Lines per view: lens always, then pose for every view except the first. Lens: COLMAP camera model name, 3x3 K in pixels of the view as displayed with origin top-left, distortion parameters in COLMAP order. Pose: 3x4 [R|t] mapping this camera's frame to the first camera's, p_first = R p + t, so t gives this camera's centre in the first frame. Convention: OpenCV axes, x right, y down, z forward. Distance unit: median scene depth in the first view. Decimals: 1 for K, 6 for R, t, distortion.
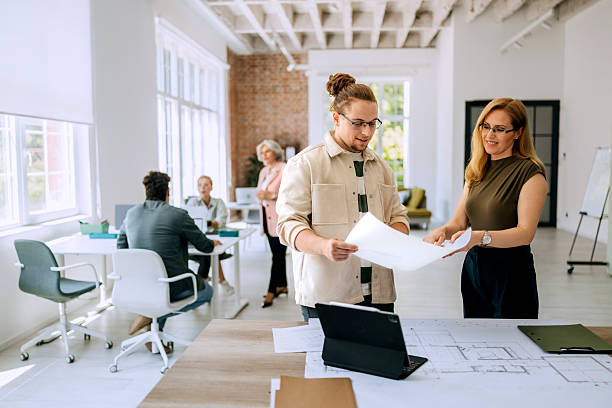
lens RADIAL K [[626.7, 0, 306.8], [0, 626.7, 193.3], [0, 0, 1]] dist [-0.006439, 0.011285]
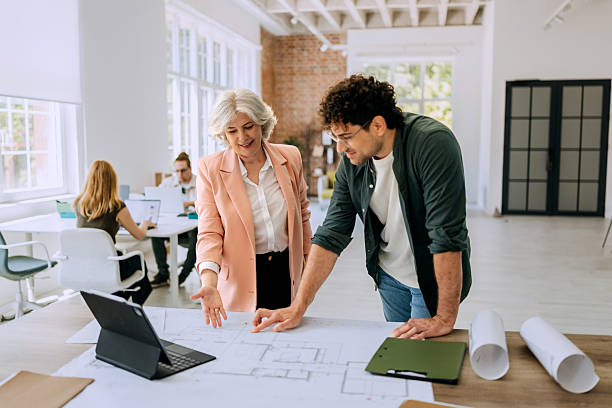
lens RADIAL K [[628.4, 0, 305.6], [0, 628.4, 195.1], [0, 0, 1]] dist [0.000887, 0.011994]
pose [[0.992154, 0.016708, -0.123897, 0.142112], [-0.013308, 0.999513, 0.028221, 0.001995], [0.124308, -0.026351, 0.991894, 0.044796]]
